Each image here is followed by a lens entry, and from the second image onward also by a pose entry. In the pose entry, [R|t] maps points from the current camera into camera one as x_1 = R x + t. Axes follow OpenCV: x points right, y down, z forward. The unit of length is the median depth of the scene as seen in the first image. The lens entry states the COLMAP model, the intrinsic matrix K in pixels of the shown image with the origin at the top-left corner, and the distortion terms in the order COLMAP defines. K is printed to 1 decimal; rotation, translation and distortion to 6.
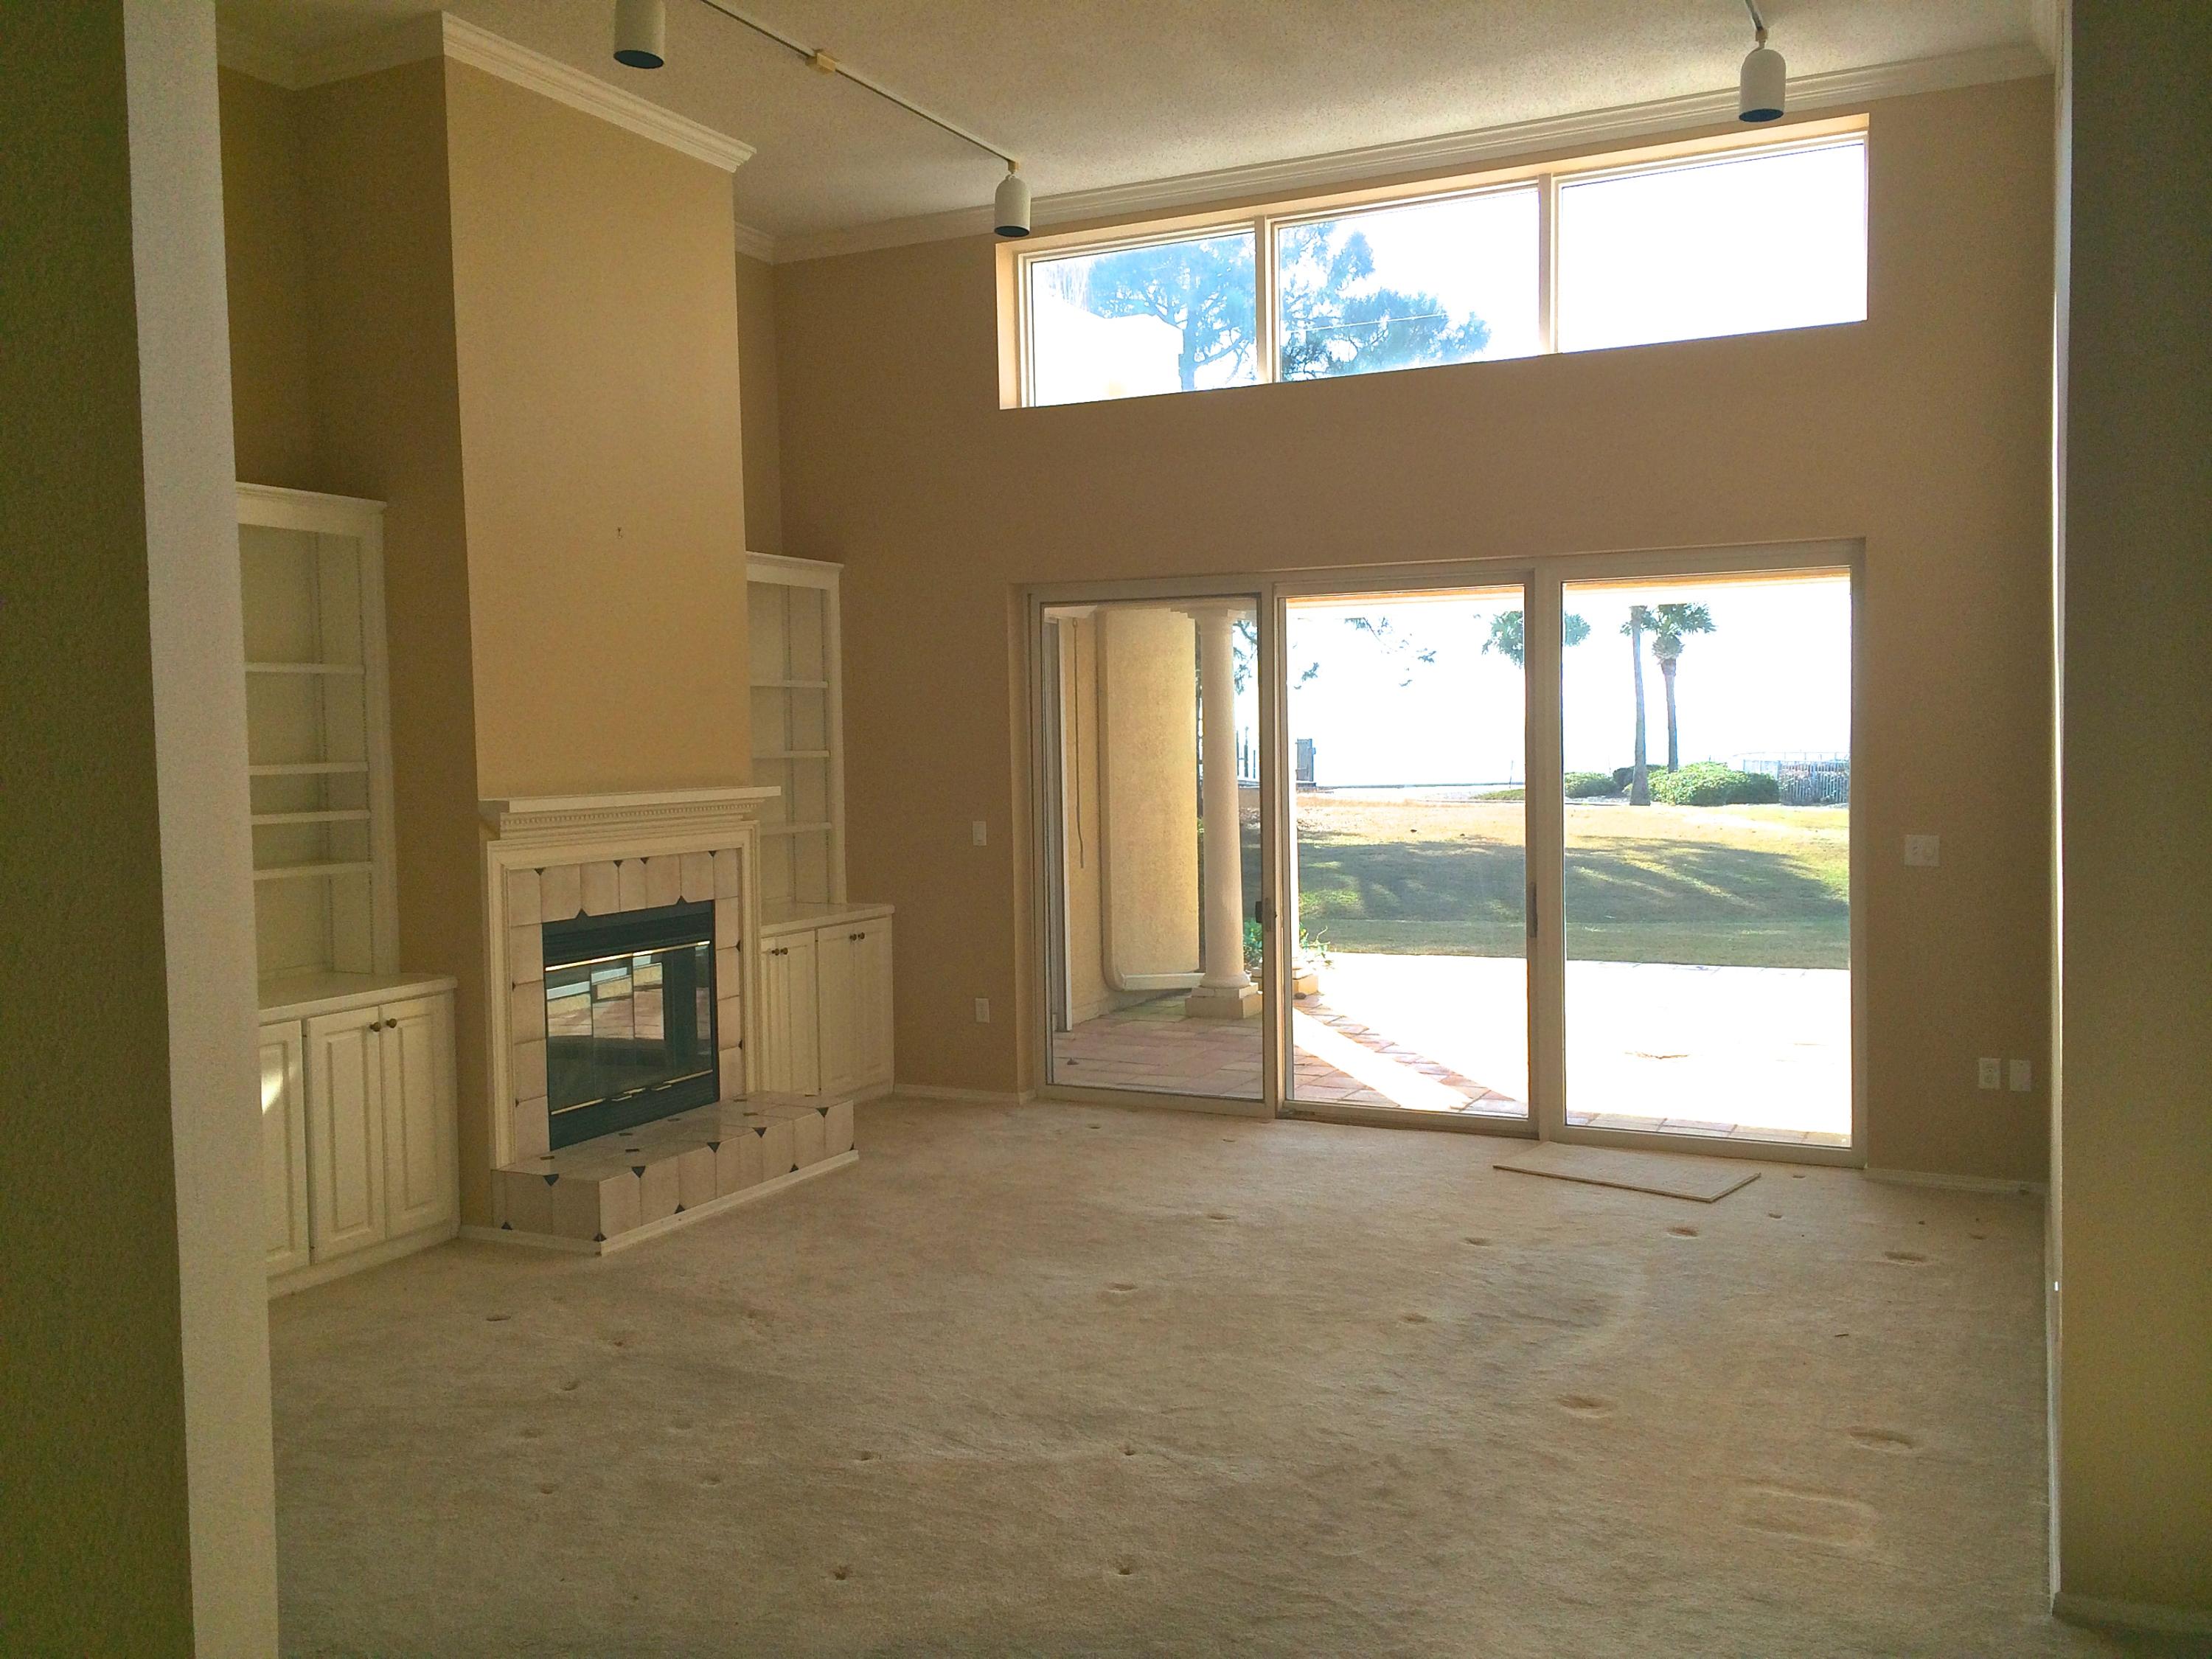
lens RADIAL K [[1895.4, 0, 1166.5], [0, 1895.4, 830.9], [0, 0, 1]] dist [0.086581, -0.127105]
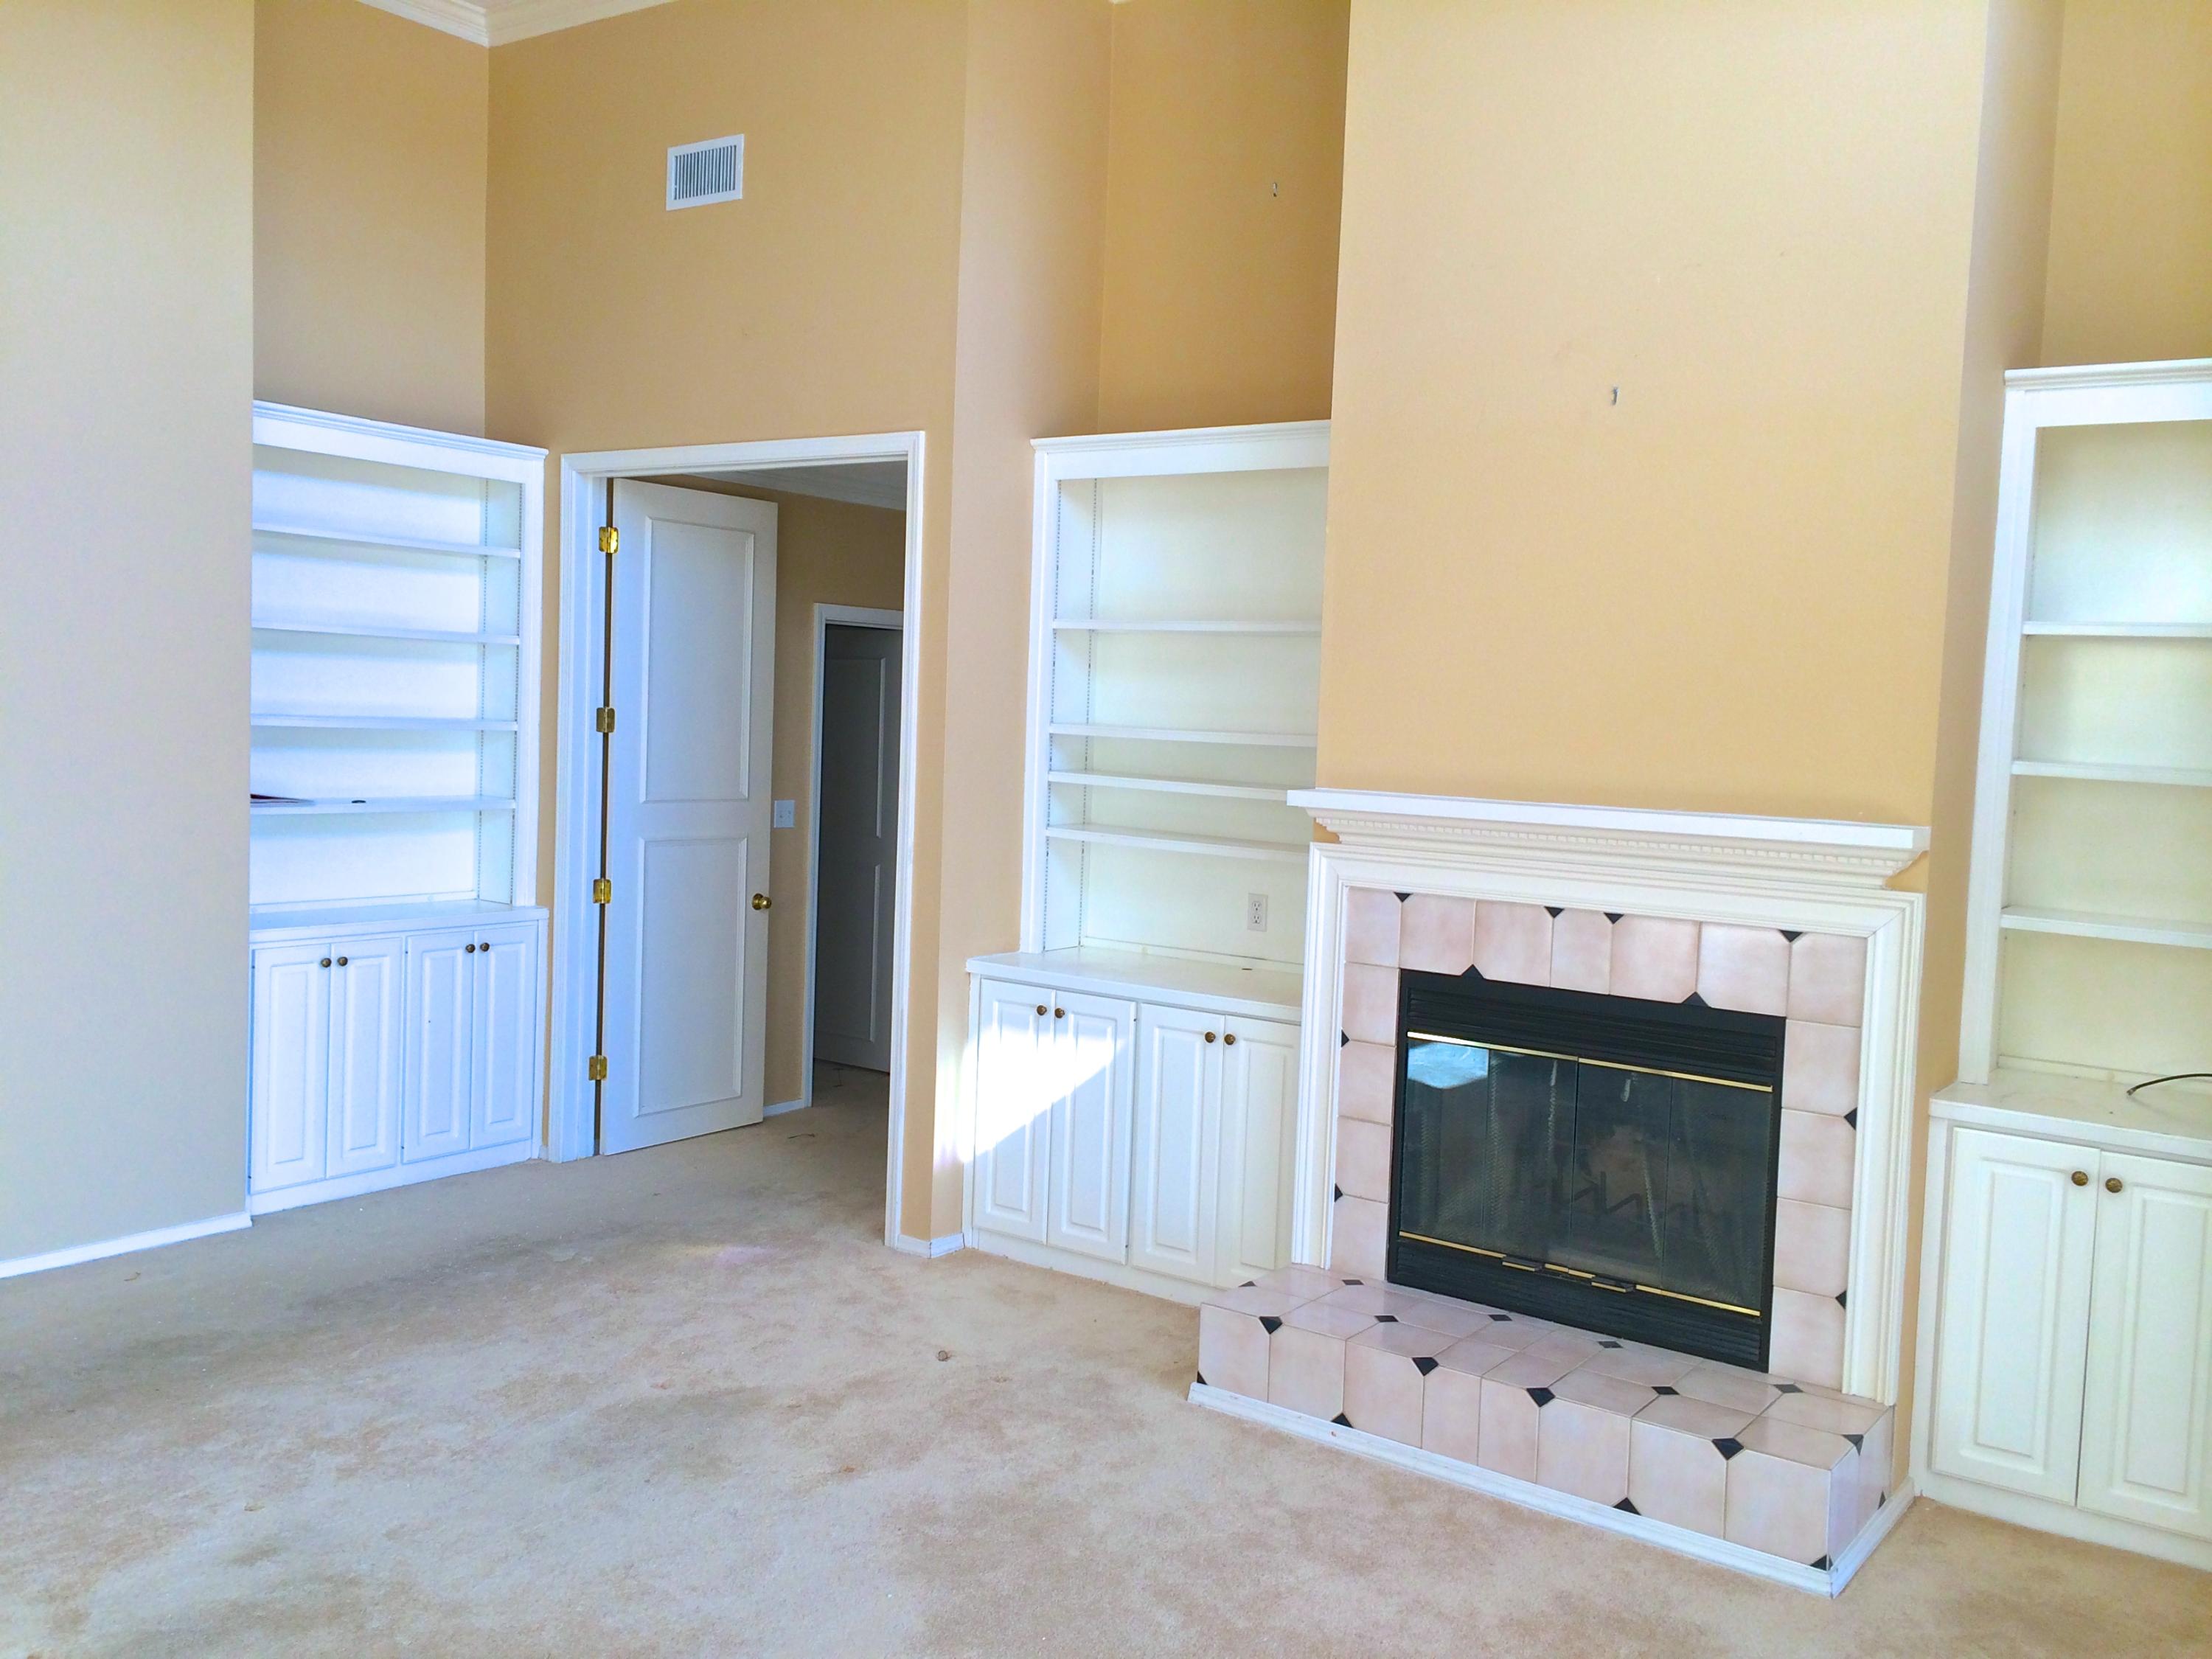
lens RADIAL K [[1895.4, 0, 1166.5], [0, 1895.4, 830.9], [0, 0, 1]] dist [0.086581, -0.127105]
pose [[-0.182842, 0.062385, -0.981161, 0.385387], [-0.097226, 0.991945, 0.081189, -0.052166], [0.978323, 0.110239, -0.175304, 1.008246]]
